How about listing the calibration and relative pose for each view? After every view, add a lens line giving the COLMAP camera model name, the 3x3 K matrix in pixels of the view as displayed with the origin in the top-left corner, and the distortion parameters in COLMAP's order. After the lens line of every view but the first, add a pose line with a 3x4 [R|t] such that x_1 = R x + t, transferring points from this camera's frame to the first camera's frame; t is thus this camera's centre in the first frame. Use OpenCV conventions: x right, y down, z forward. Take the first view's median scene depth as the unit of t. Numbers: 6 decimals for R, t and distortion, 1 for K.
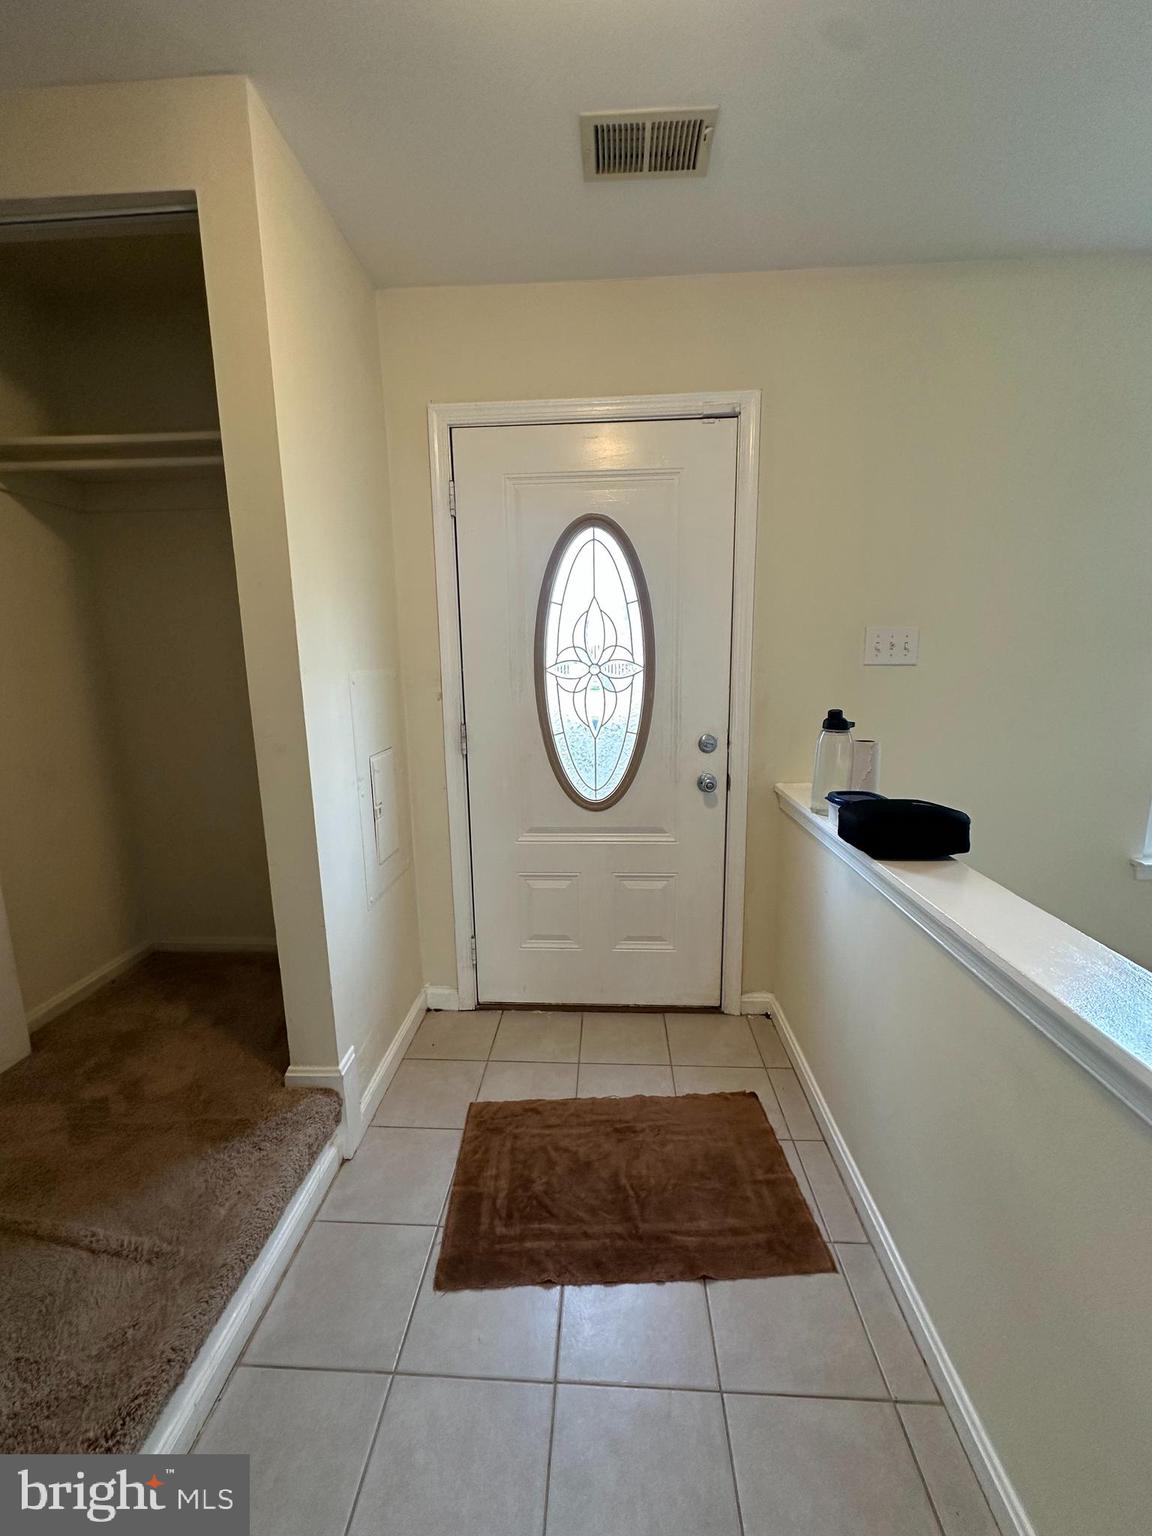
lens RADIAL K [[613.1, 0, 576.7], [0, 613.1, 767.1], [0, 0, 1]] dist [-0.002620, 0.000662]
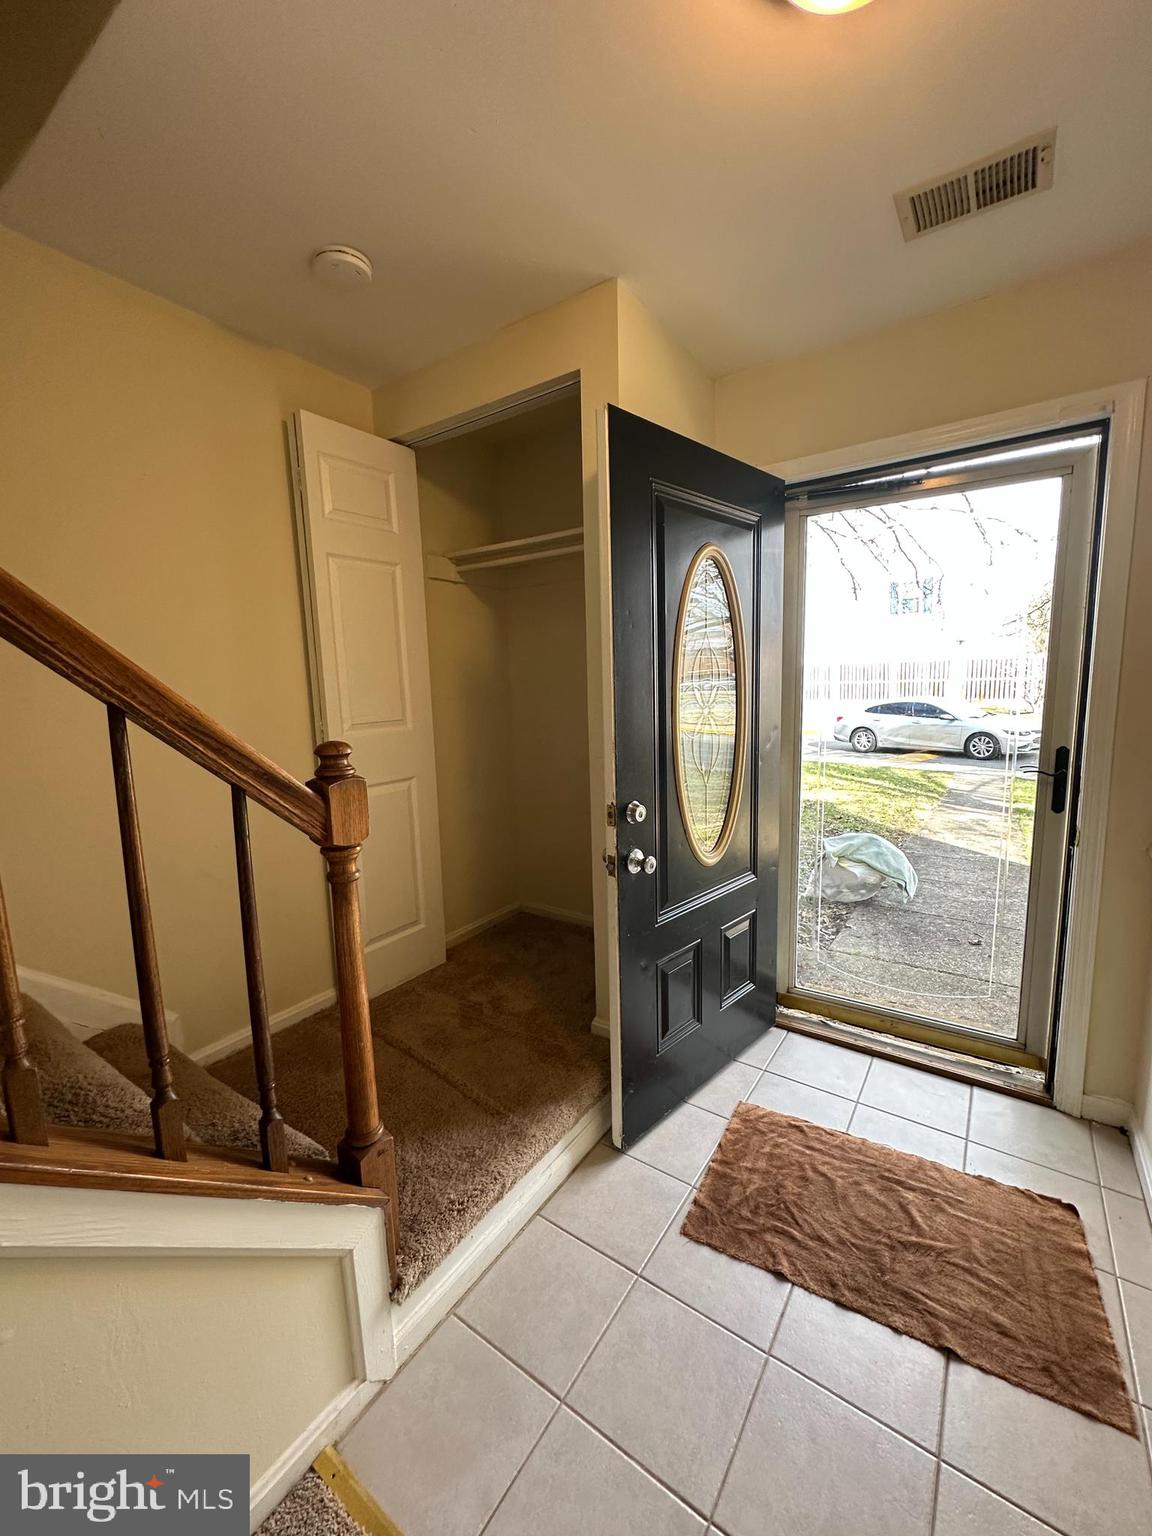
lens RADIAL K [[613.1, 0, 577.1], [0, 613.1, 768.6], [0, 0, 1]] dist [-0.002620, 0.000662]
pose [[0.849585, 0.063684, -0.523592, 0.134286], [-0.077987, 0.996940, -0.005285, -0.017187], [0.521654, 0.045324, 0.851953, -0.129096]]
